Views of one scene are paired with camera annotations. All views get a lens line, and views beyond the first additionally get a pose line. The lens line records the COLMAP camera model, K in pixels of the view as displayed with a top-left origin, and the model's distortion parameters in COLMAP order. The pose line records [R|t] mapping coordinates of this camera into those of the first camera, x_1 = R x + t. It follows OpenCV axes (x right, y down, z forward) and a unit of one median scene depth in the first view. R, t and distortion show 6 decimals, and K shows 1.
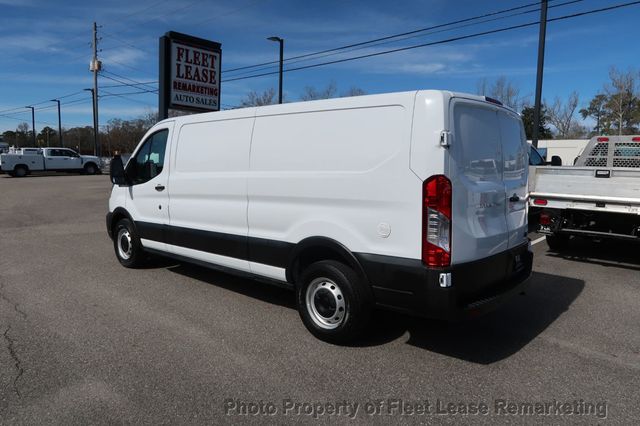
lens RADIAL K [[442.4, 0, 320.4], [0, 442.4, 215.9], [0, 0, 1]] dist [-0.032137, 0.013452]
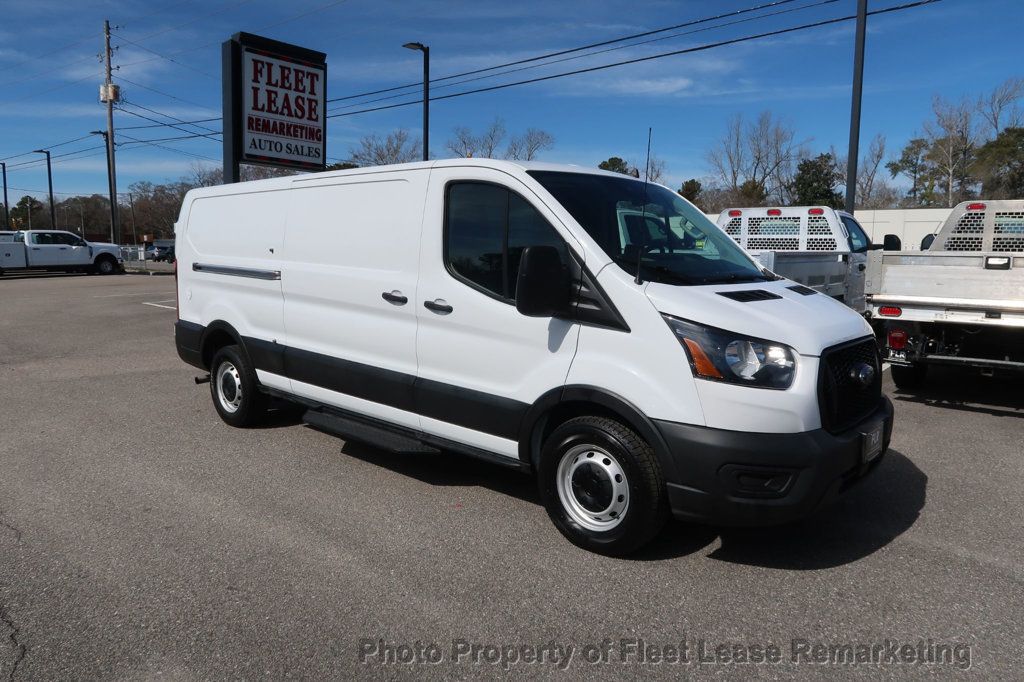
lens RADIAL K [[707.8, 0, 510.8], [0, 707.8, 343.5], [0, 0, 1]] dist [-0.032137, 0.013452]
pose [[0.998880, -0.016311, 0.044415, -0.059604], [0.015818, 0.999810, 0.011427, -0.006451], [-0.044593, -0.010712, 0.998948, 0.063640]]
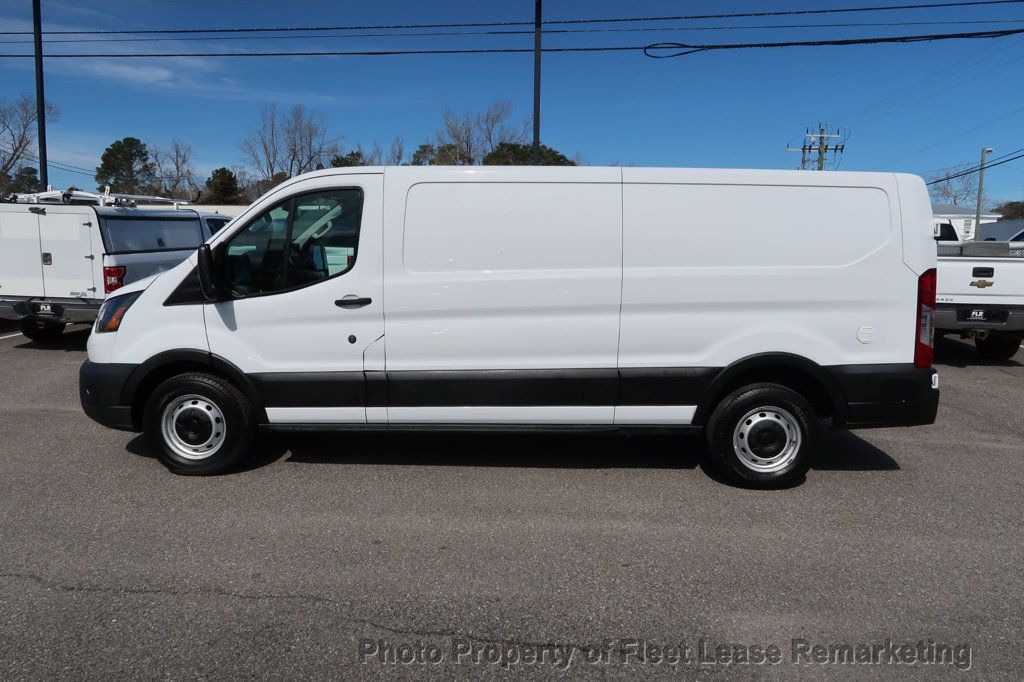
lens RADIAL K [[707.8, 0, 509.0], [0, 707.8, 341.6], [0, 0, 1]] dist [-0.032137, 0.013452]
pose [[0.765814, -0.091098, 0.636576, -0.602807], [0.075275, 0.995809, 0.051948, -0.037026], [-0.638641, 0.008136, 0.769462, 0.193144]]
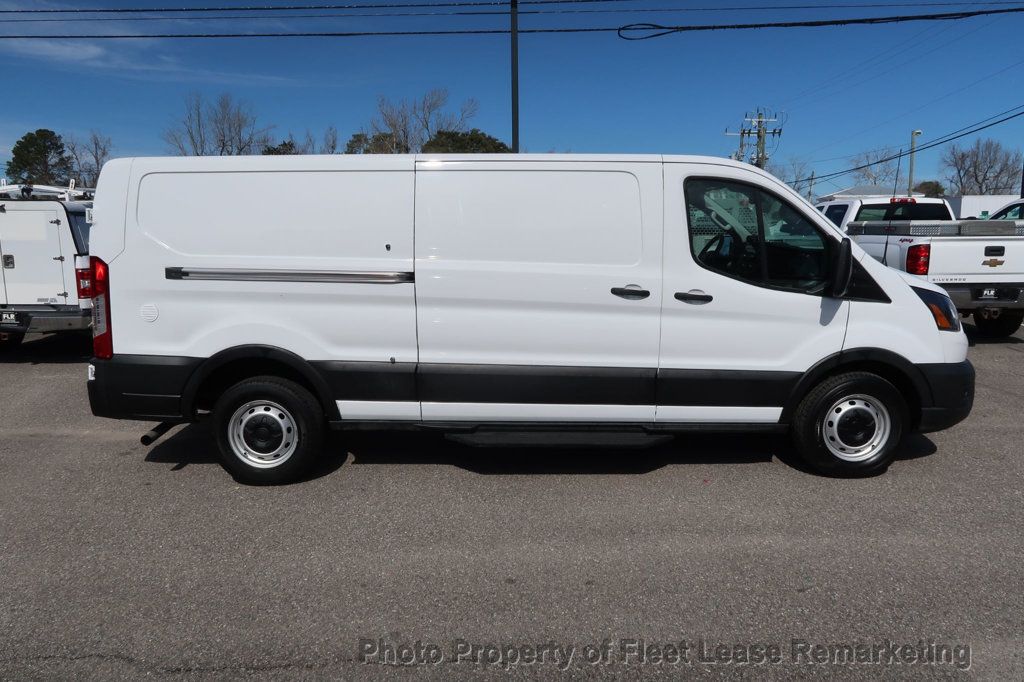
lens RADIAL K [[707.8, 0, 504.9], [0, 707.8, 340.1], [0, 0, 1]] dist [-0.032137, 0.013452]
pose [[0.706537, -0.126095, 0.696351, -0.660858], [0.104543, 0.991799, 0.073523, -0.057716], [-0.699911, 0.020852, 0.713926, 0.339890]]
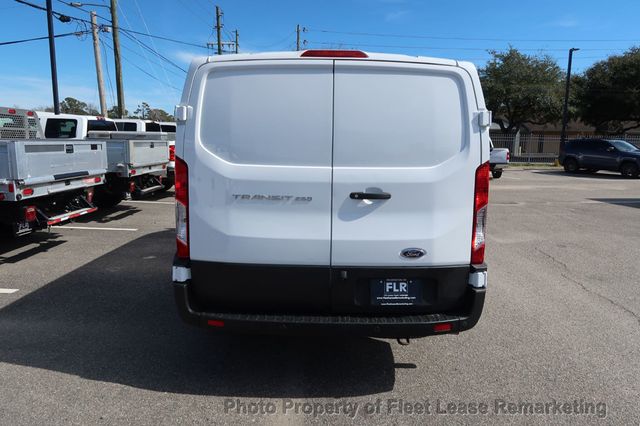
lens RADIAL K [[442.4, 0, 321.9], [0, 442.4, 211.5], [0, 0, 1]] dist [-0.032137, 0.013452]
pose [[-0.697318, -0.138939, 0.703167, -0.652795], [0.060742, 0.966049, 0.251119, -0.188250], [-0.714183, 0.217822, -0.665204, 1.425221]]
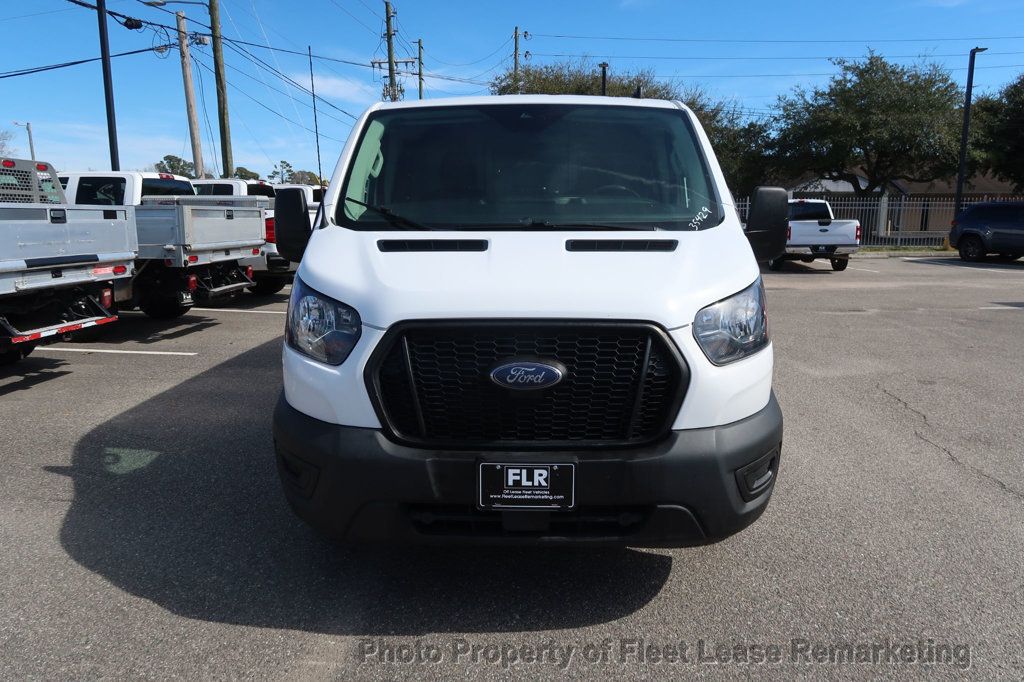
lens RADIAL K [[707.8, 0, 514.1], [0, 707.8, 340.0], [0, 0, 1]] dist [-0.032137, 0.013452]
pose [[-0.646209, -0.146309, 0.749005, -0.661902], [0.082006, 0.962456, 0.258755, -0.151933], [-0.758742, 0.228632, -0.609949, 1.314184]]
